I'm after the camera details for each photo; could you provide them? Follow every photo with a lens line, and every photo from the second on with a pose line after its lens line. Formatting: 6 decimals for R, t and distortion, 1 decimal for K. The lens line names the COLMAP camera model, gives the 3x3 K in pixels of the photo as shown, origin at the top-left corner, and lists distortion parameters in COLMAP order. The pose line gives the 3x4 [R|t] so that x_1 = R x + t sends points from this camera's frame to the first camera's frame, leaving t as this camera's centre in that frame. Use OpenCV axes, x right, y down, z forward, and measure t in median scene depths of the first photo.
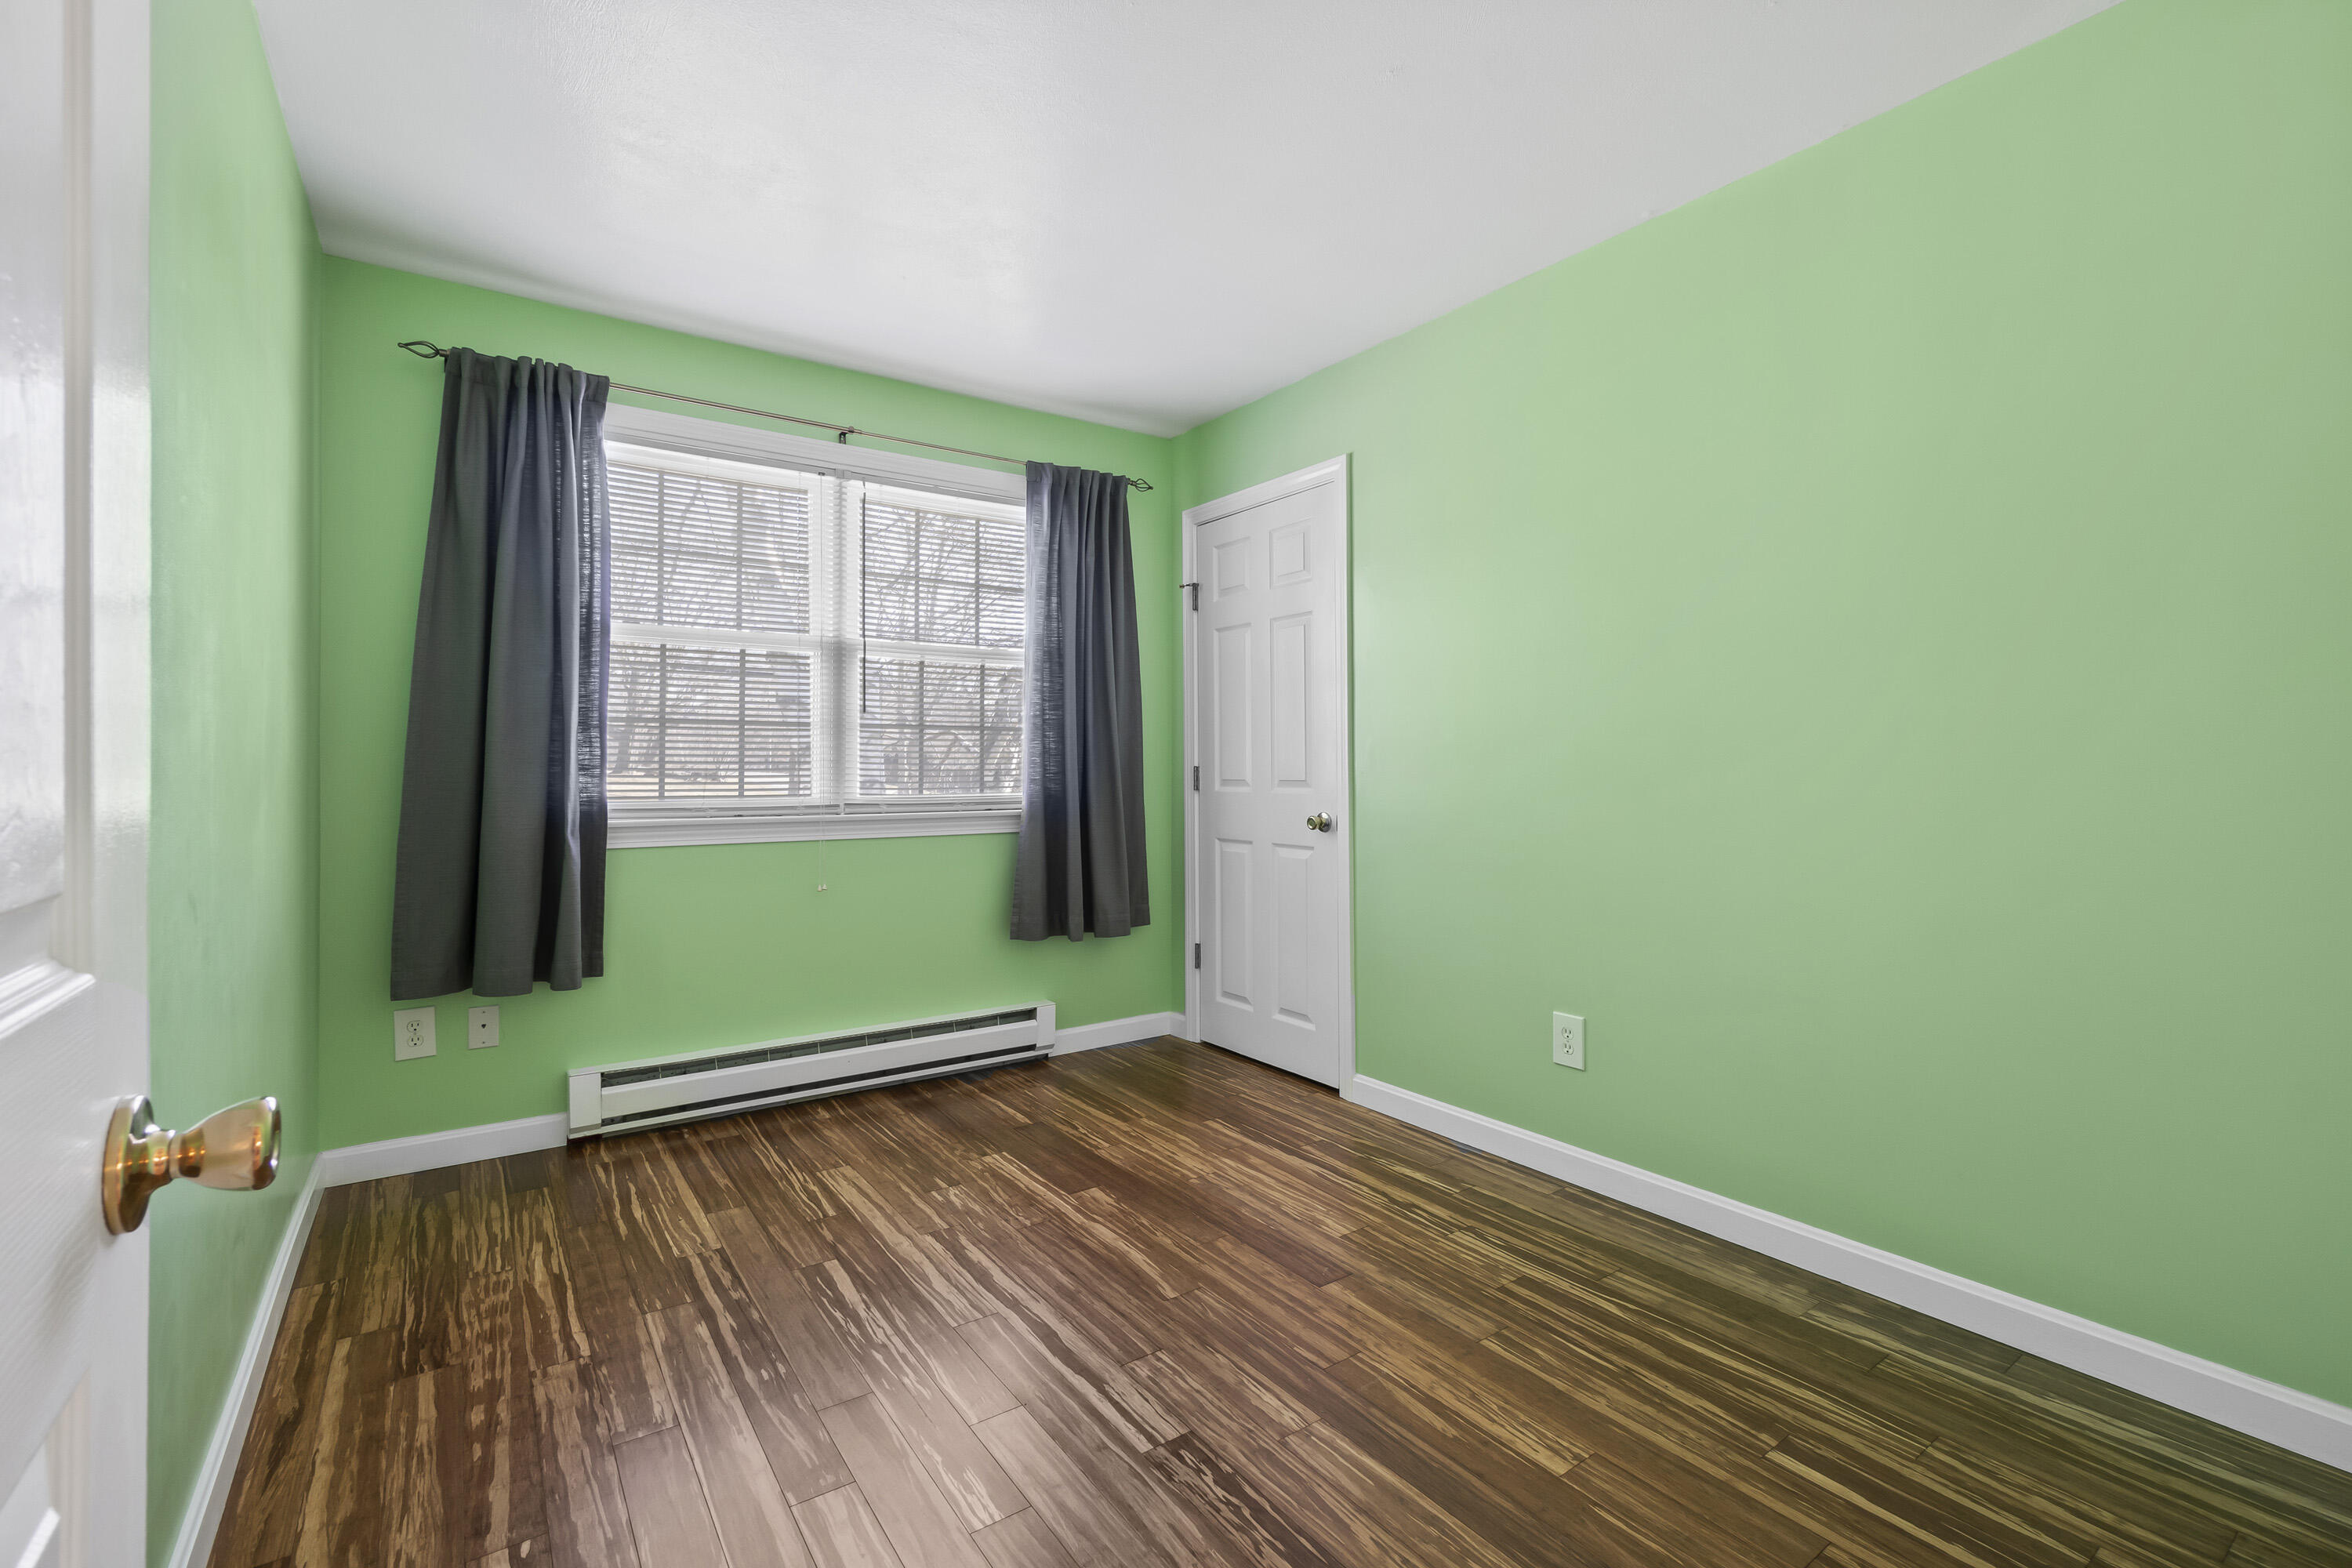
lens RADIAL K [[1016.9, 0, 1169.1], [0, 1016.9, 773.7], [0, 0, 1]] dist [-0.001955, 0.000505]
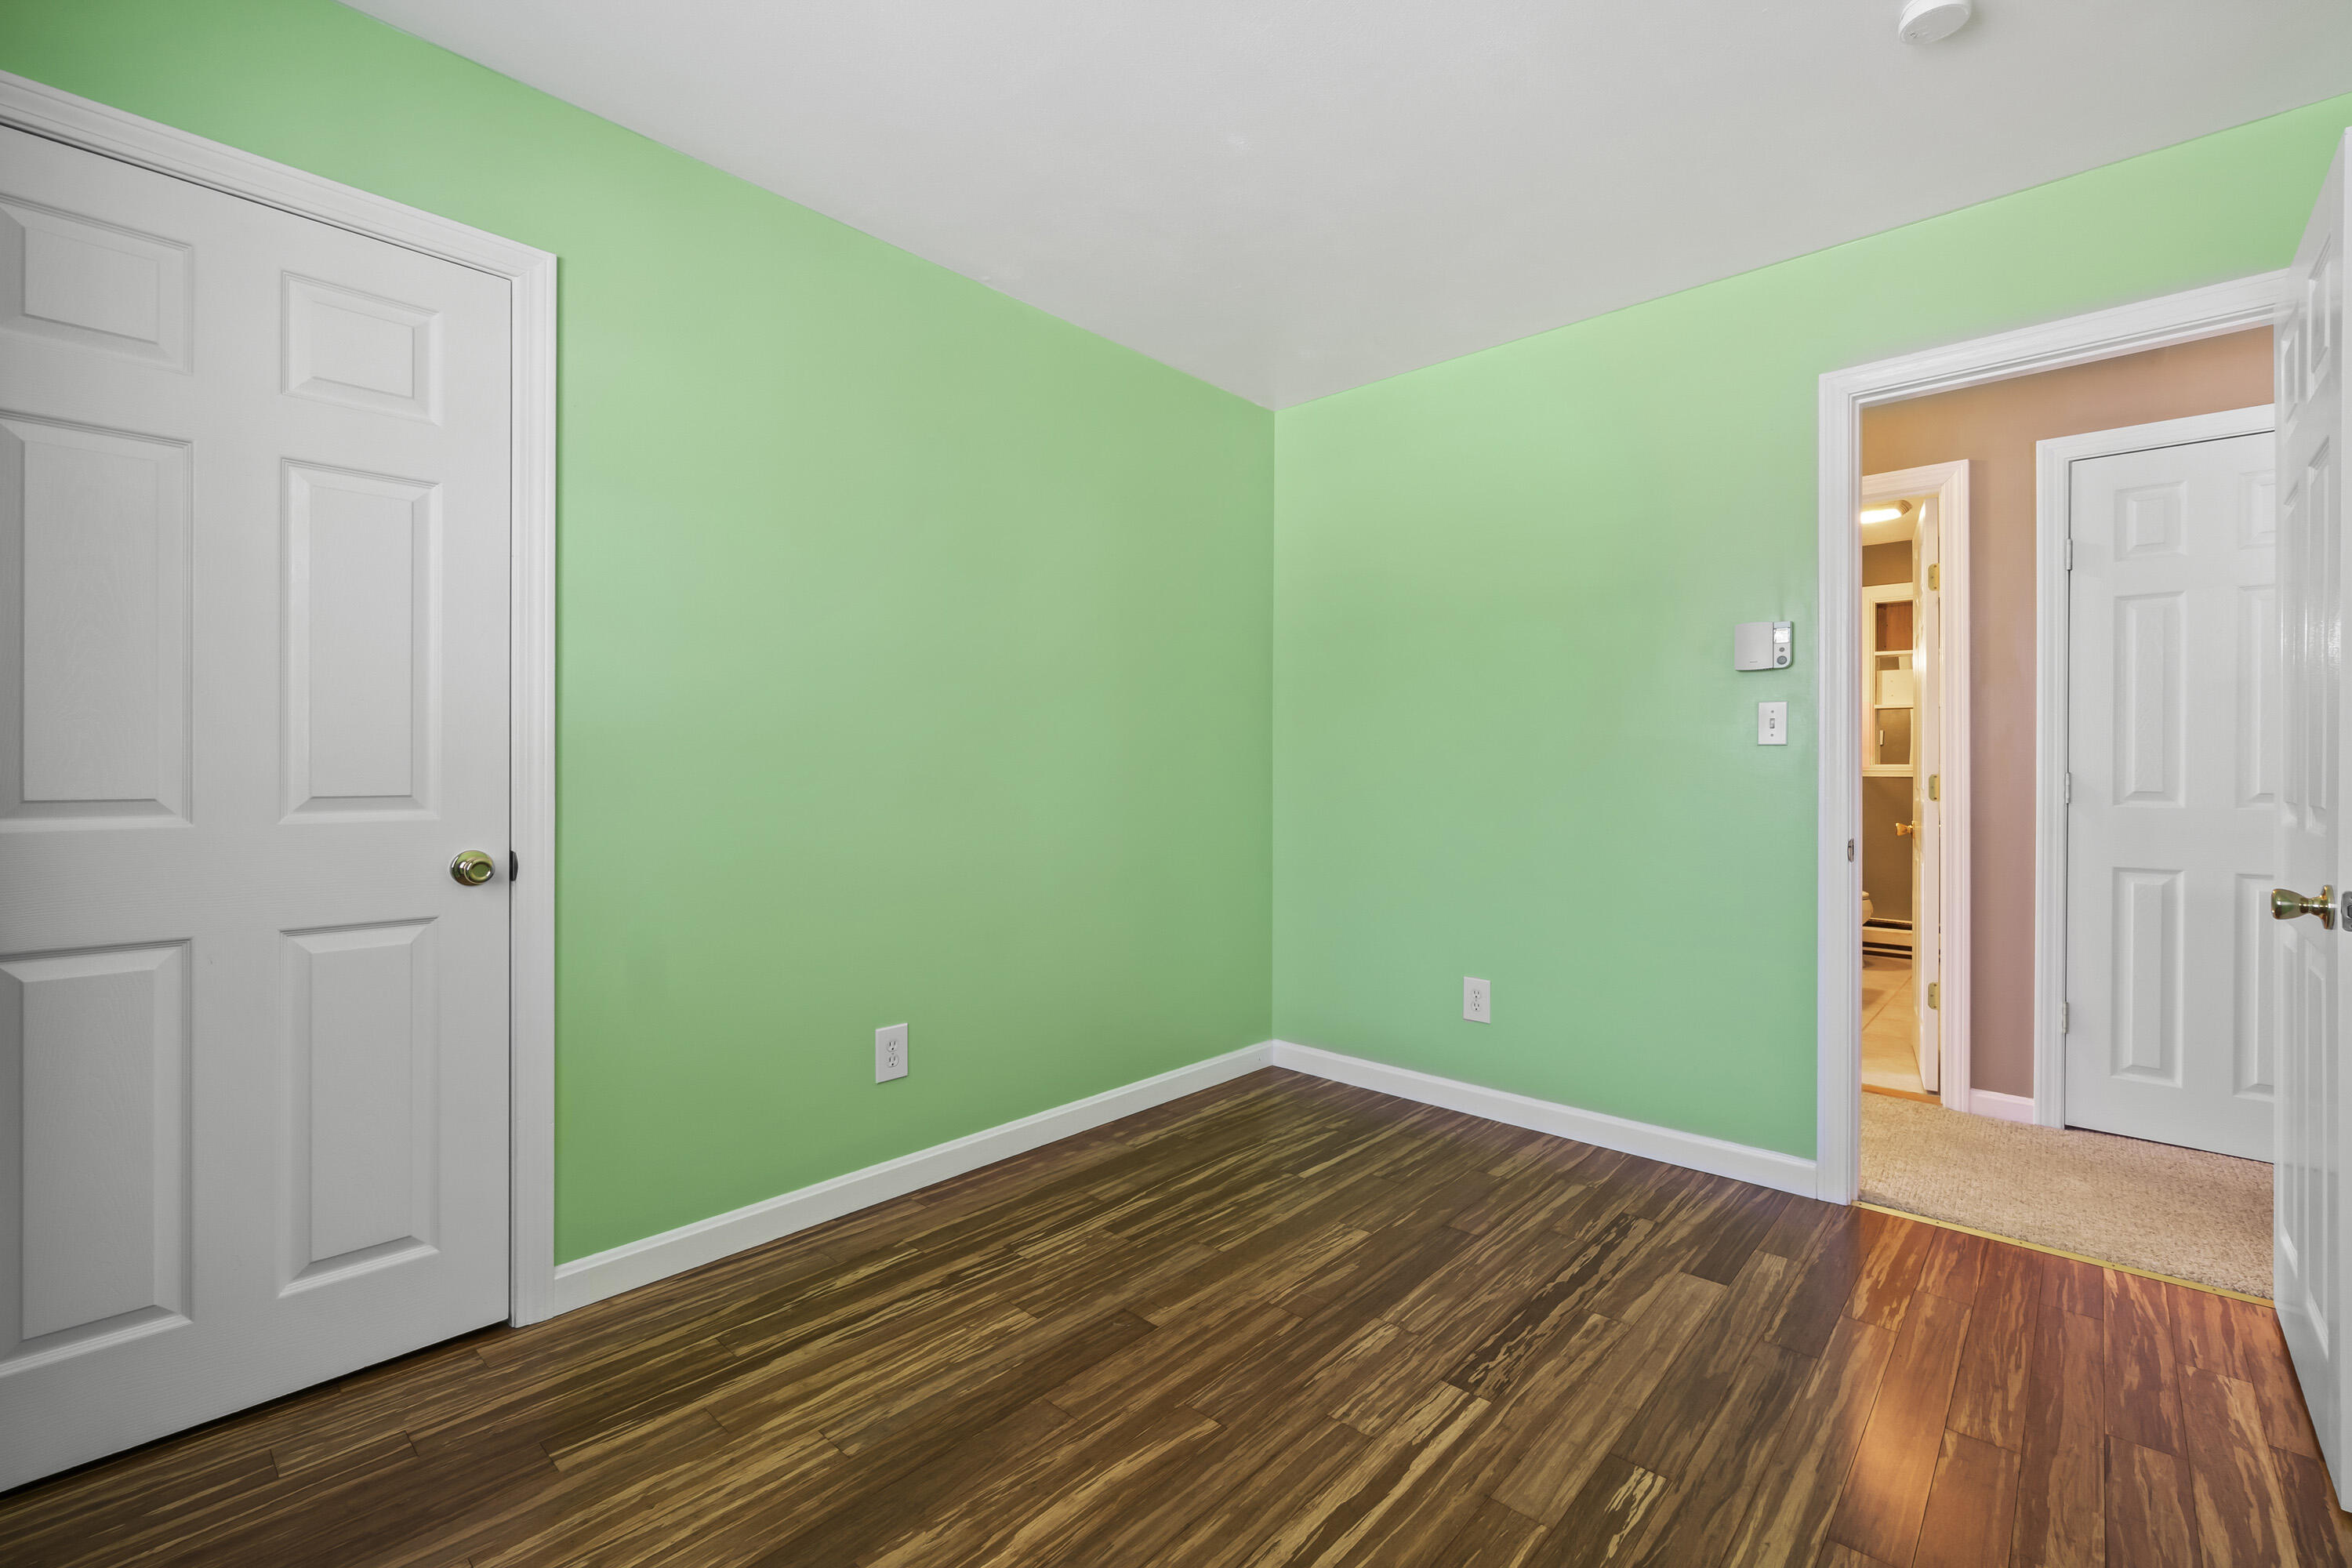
lens RADIAL K [[1016.9, 0, 1168.5], [0, 1016.9, 777.5], [0, 0, 1]] dist [-0.001955, 0.000505]
pose [[-0.215705, -0.005305, 0.976444, -0.749833], [0.000859, 0.999984, 0.005622, -0.008339], [-0.976458, 0.002052, -0.215697, 1.160768]]
